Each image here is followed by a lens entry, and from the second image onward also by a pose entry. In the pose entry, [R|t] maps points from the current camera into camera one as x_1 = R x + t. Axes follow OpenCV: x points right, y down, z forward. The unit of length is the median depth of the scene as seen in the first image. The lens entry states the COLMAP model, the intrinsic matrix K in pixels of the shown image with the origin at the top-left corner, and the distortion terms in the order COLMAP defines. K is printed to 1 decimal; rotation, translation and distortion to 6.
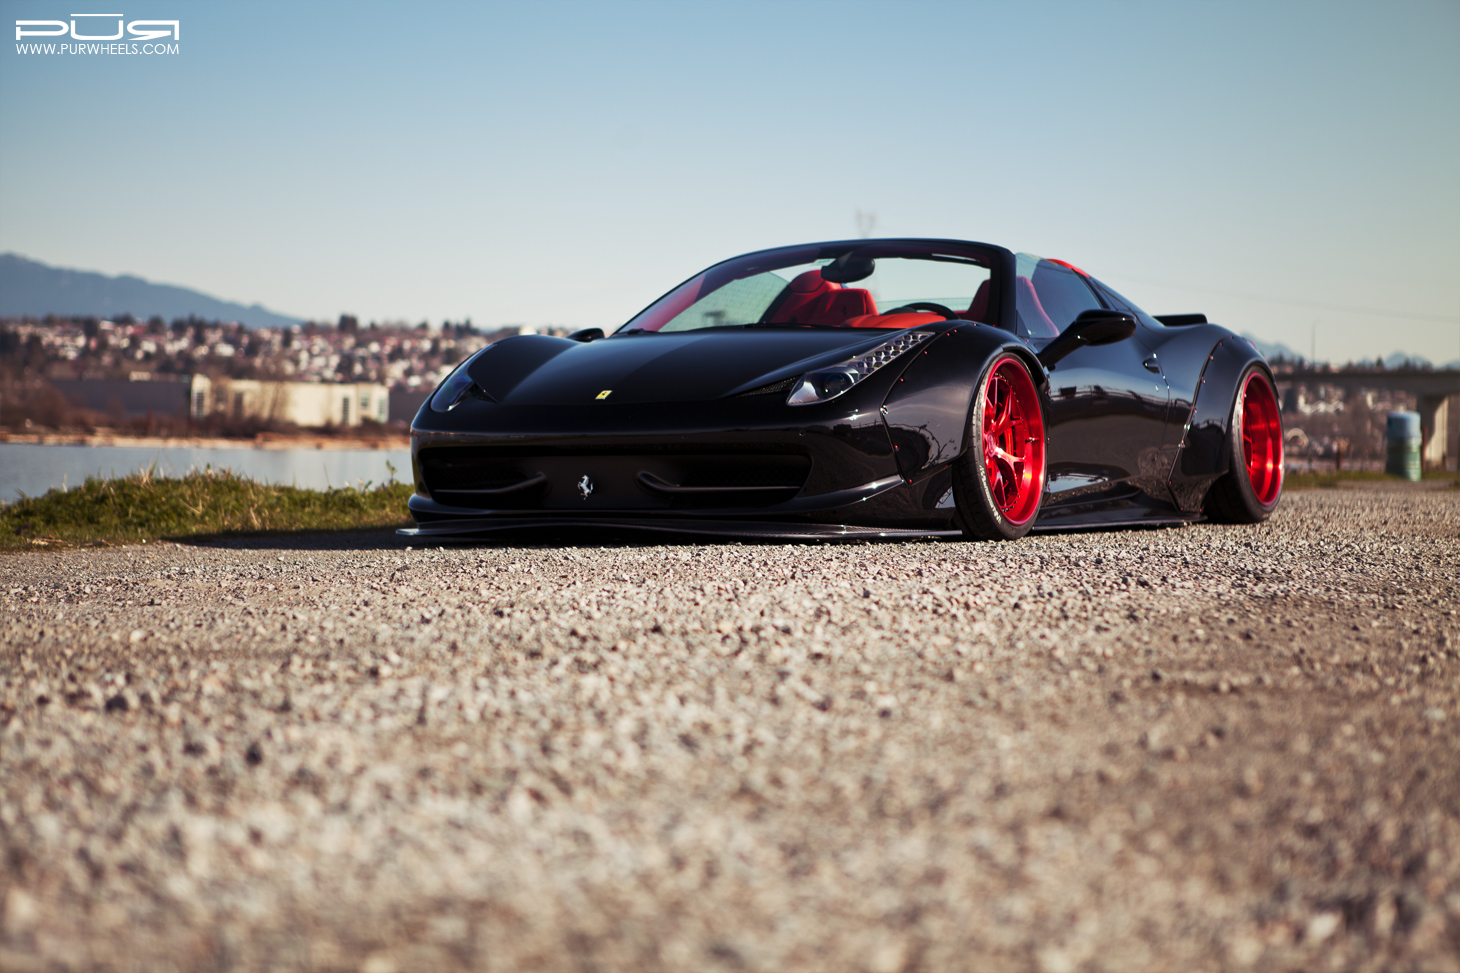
lens RADIAL K [[2780.2, 0, 730.0], [0, 2780.2, 486.5], [0, 0, 1]] dist [0.209031, 0.156299]
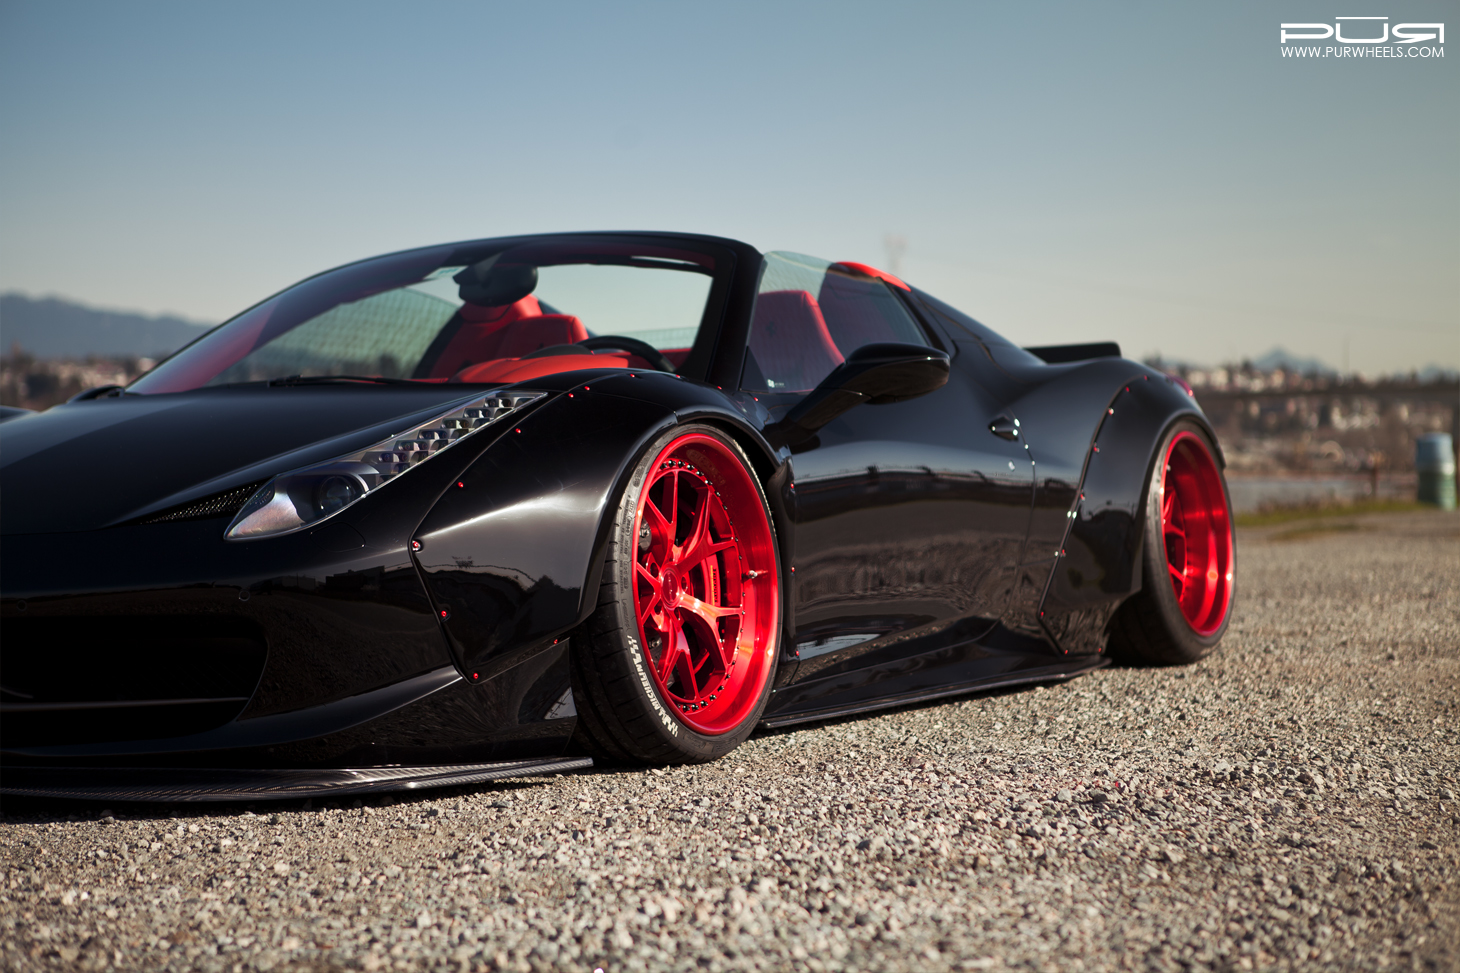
lens RADIAL K [[2780.2, 0, 730.0], [0, 2780.2, 486.5], [0, 0, 1]] dist [0.209031, 0.156299]
pose [[0.999756, -0.018544, -0.011997, 0.100352], [0.018435, 0.999788, -0.009197, -0.026938], [0.012165, 0.008973, 0.999886, 0.391742]]
